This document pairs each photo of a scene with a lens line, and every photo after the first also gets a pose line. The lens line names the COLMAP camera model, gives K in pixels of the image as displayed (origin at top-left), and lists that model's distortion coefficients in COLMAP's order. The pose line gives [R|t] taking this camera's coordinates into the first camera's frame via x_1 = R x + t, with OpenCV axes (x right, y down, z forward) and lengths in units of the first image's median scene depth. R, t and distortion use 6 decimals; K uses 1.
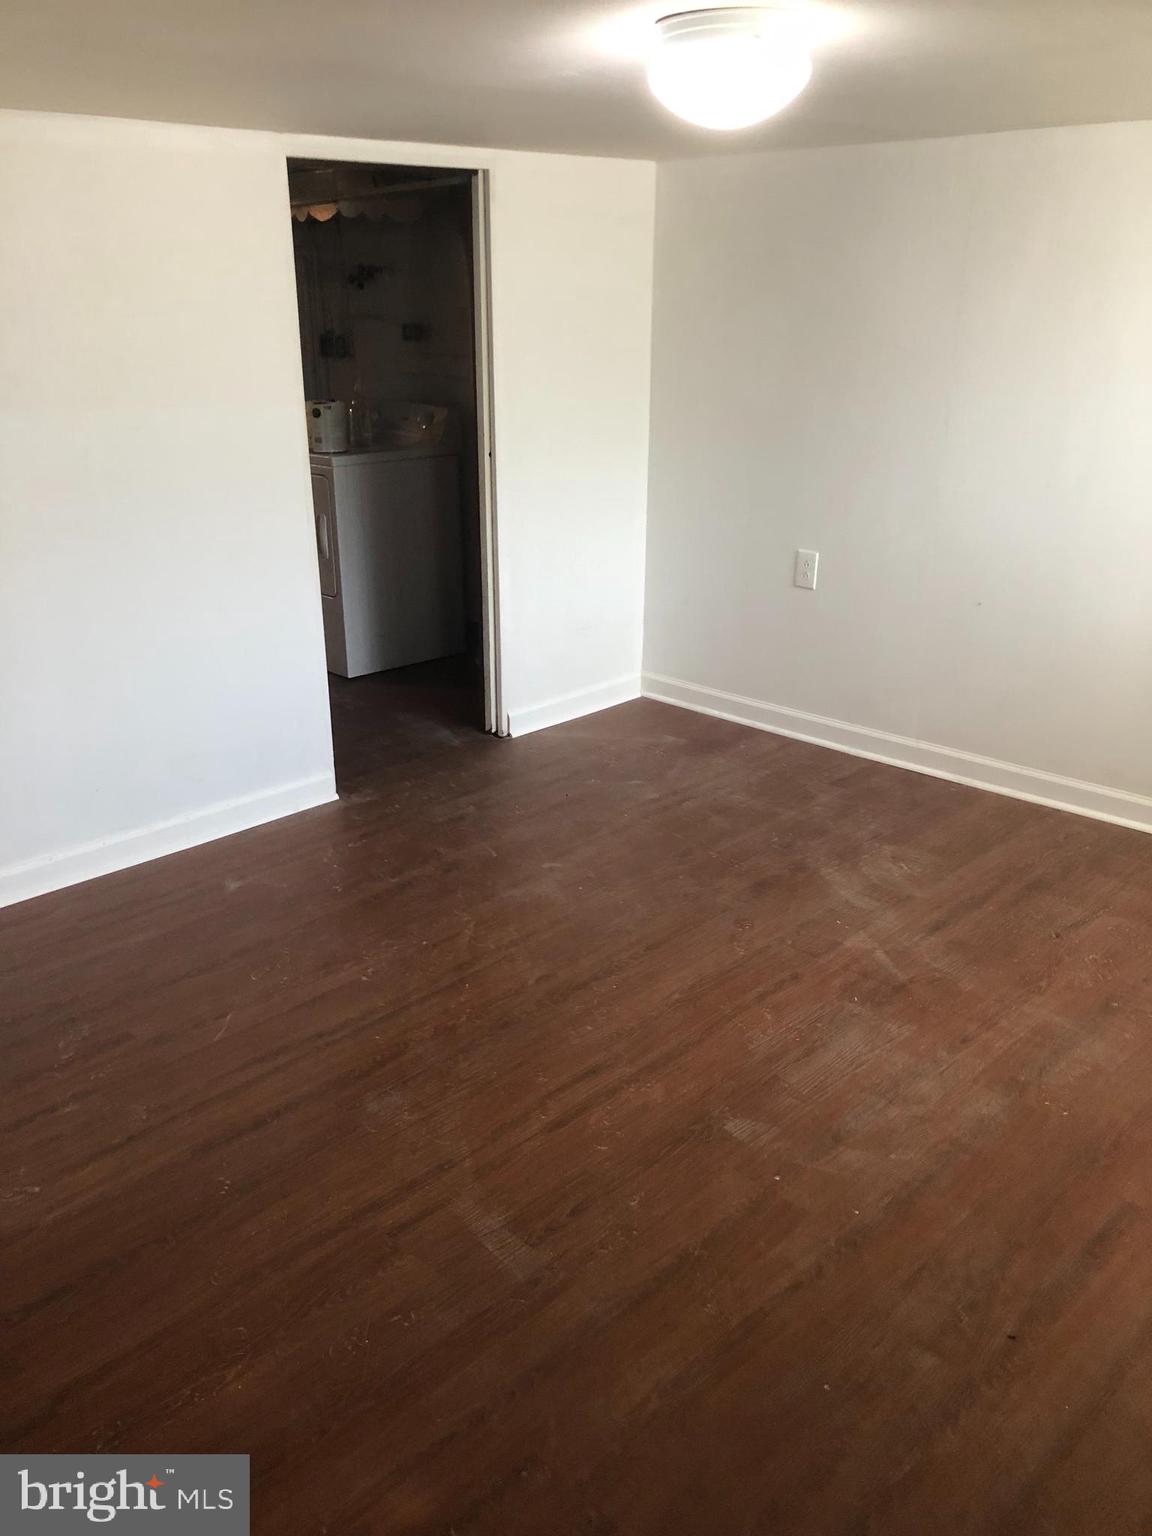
lens RADIAL K [[1266.9, 0, 576.0], [0, 1266.9, 768.0], [0, 0, 1]] dist [0.065470, -0.113052]
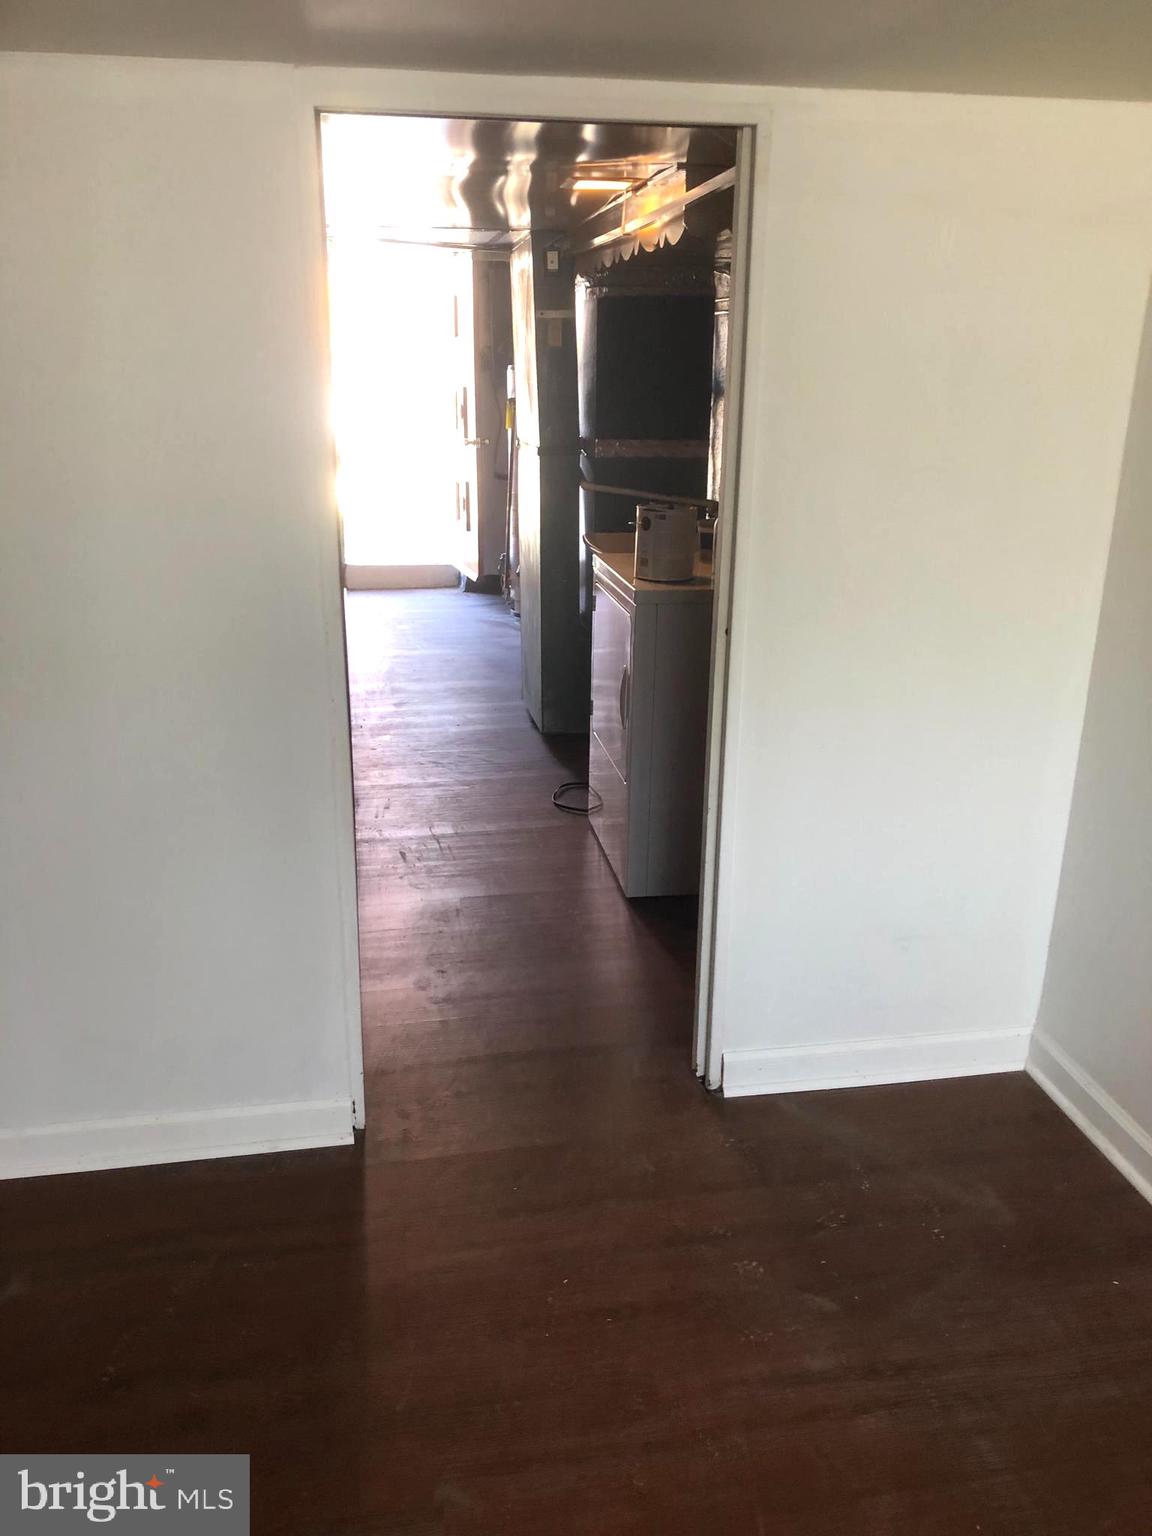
lens RADIAL K [[1266.9, 0, 576.0], [0, 1266.9, 768.0], [0, 0, 1]] dist [0.065470, -0.113052]
pose [[0.823248, 0.183303, -0.537274, 0.209243], [-0.213807, 0.976859, 0.005667, -0.186187], [0.525880, 0.110207, 0.843389, 0.530741]]
